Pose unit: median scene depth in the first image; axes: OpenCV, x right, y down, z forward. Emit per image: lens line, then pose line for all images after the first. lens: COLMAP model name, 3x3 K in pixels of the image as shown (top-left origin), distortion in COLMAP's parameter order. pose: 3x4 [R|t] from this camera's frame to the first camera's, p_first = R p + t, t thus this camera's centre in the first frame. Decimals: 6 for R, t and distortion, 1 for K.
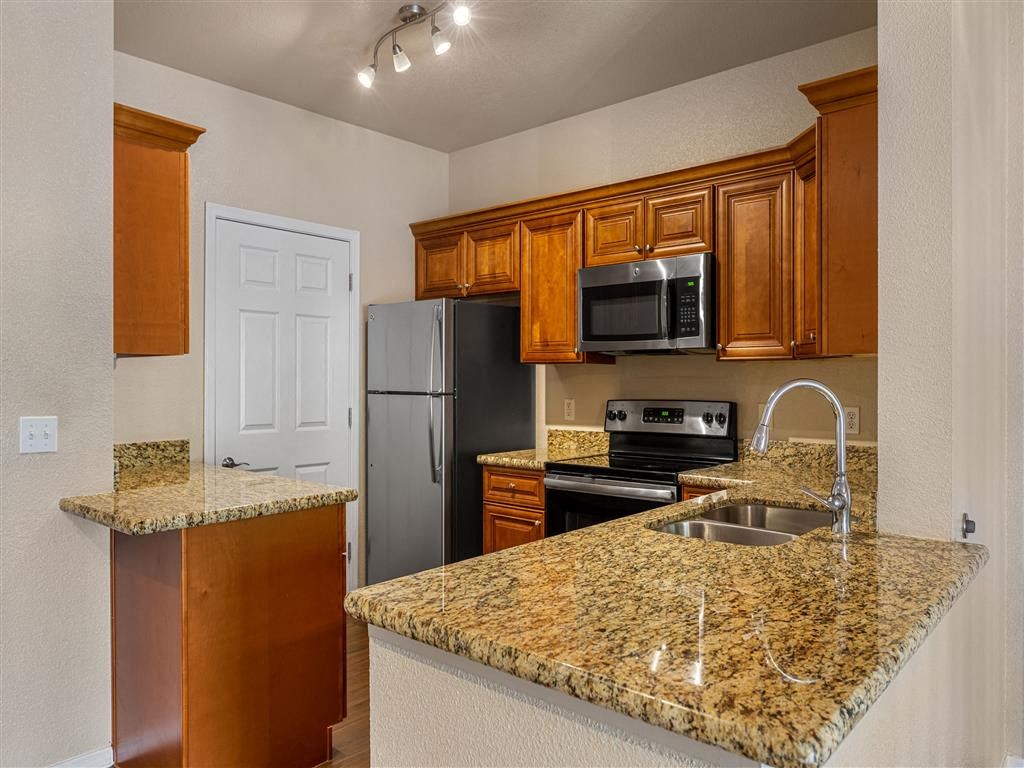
lens RADIAL K [[707.2, 0, 513.3], [0, 707.2, 377.7], [0, 0, 1]] dist [0.005643, -0.000038]
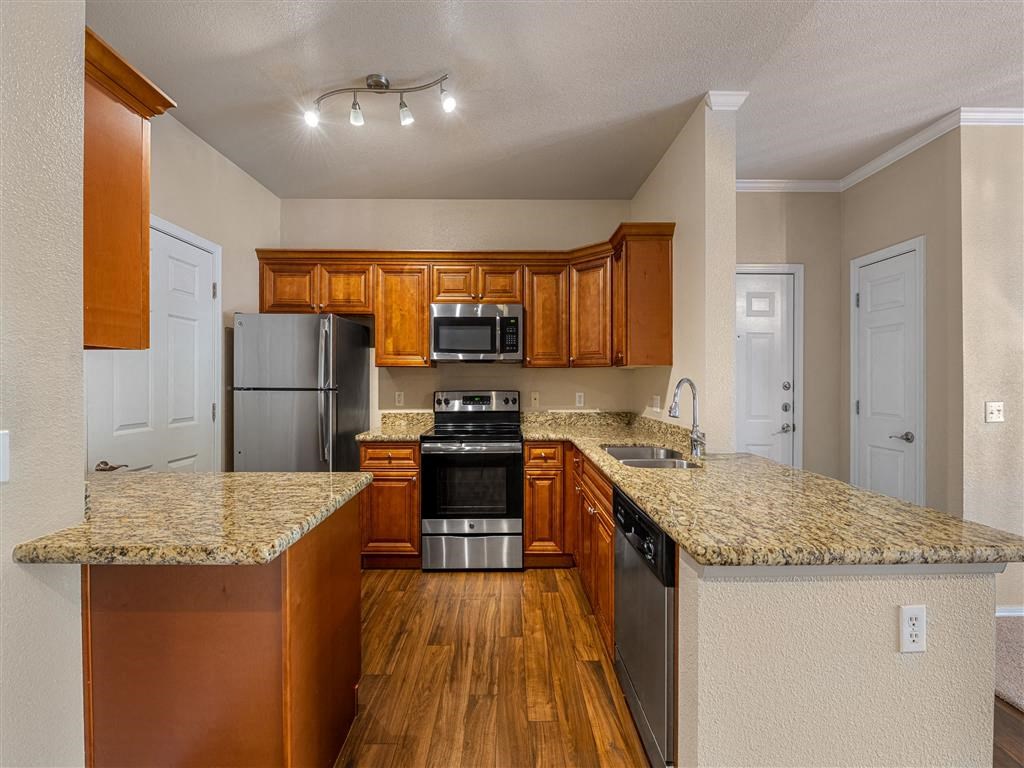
lens RADIAL K [[407.1, 0, 508.3], [0, 407.1, 380.0], [0, 0, 1]] dist [-0.008666, -0.000178]
pose [[0.752829, -0.001851, 0.658213, -0.339469], [-0.002469, 0.999981, 0.005635, 0.001086], [-0.658211, -0.005867, 0.752811, 0.241817]]
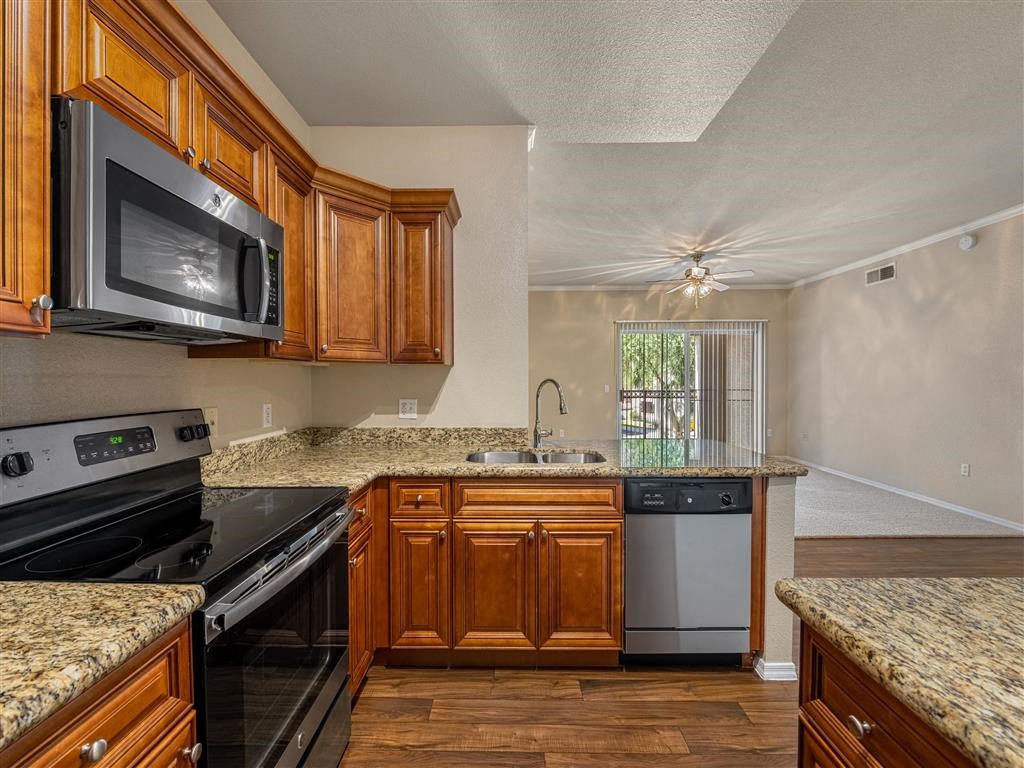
lens RADIAL K [[407.1, 0, 507.5], [0, 407.1, 384.0], [0, 0, 1]] dist [-0.008666, -0.000178]
pose [[-0.640942, -0.010400, 0.767519, -0.224123], [-0.001501, 0.999923, 0.012296, 0.001260], [-0.767588, 0.006729, -0.640909, 0.938875]]
